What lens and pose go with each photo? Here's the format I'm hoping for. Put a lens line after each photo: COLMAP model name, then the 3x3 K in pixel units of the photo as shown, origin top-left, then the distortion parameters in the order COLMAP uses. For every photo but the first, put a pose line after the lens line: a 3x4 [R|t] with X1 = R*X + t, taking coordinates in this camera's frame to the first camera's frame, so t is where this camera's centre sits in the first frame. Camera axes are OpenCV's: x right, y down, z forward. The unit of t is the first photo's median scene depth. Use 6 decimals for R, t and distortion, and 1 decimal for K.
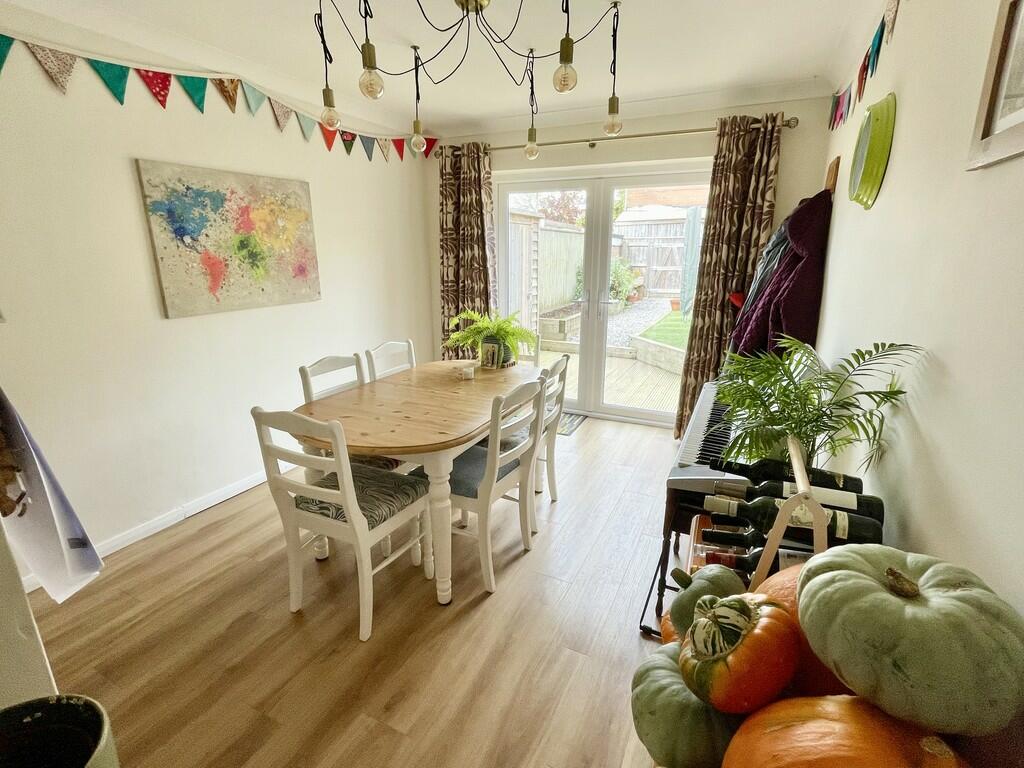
lens RADIAL K [[481.1, 0, 508.2], [0, 481.1, 383.0], [0, 0, 1]] dist [0.004110, 0.000076]
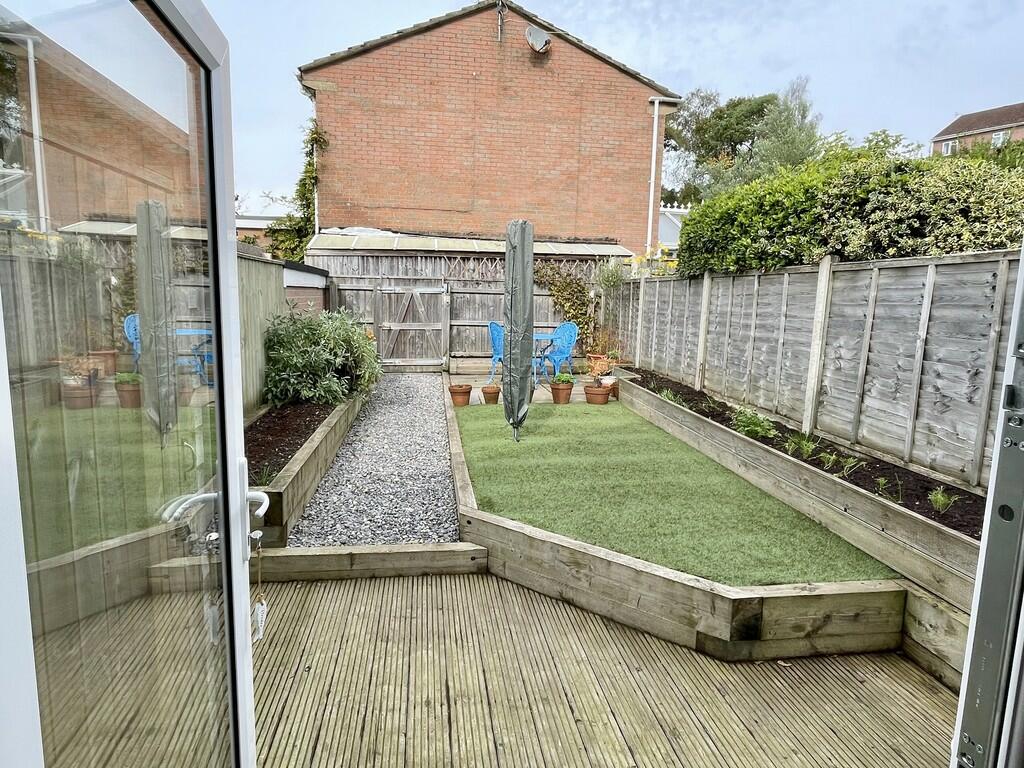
lens RADIAL K [[591.2, 0, 513.4], [0, 591.2, 381.5], [0, 0, 1]] dist [-0.000357, 0.000050]
pose [[0.823108, -0.062320, 0.564454, 0.033276], [0.129824, 0.988288, -0.080200, -0.279331], [-0.552846, 0.139293, 0.821559, 0.975180]]
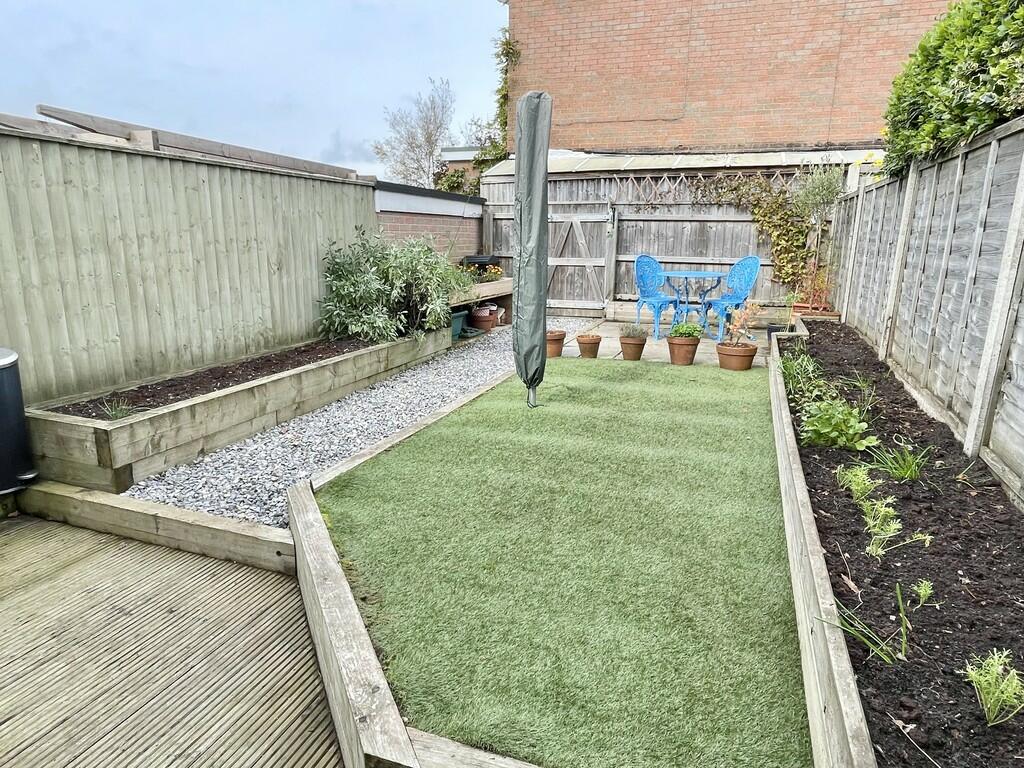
lens RADIAL K [[625.8, 0, 516.2], [0, 625.8, 384.8], [0, 0, 1]] dist [-0.001417, -0.001843]
pose [[0.992857, -0.016955, 0.118098, 0.605688], [0.021173, 0.999179, -0.034554, -0.254445], [-0.117415, 0.036808, 0.992401, 1.045750]]
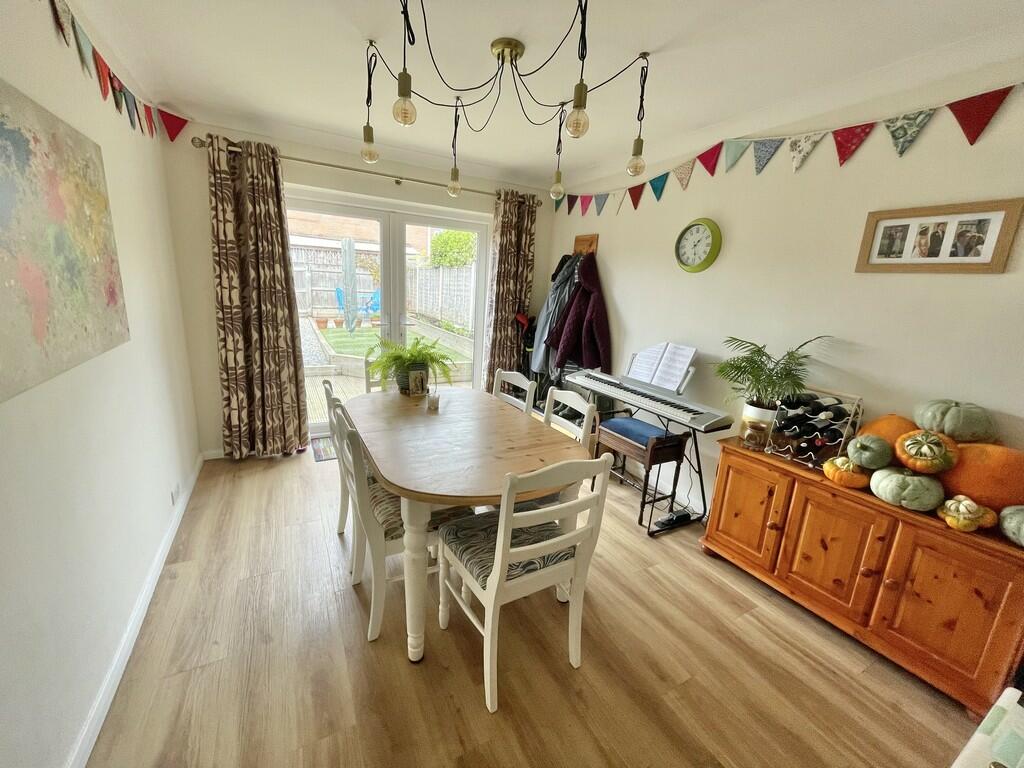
lens RADIAL K [[414.0, 0, 509.8], [0, 414.0, 382.6], [0, 0, 1]] dist [-0.001319, -0.000284]
pose [[0.576168, -0.156573, 0.802194, -0.454806], [0.165840, 0.983459, 0.072839, -0.064577], [-0.800329, 0.091068, 0.592604, 0.251177]]
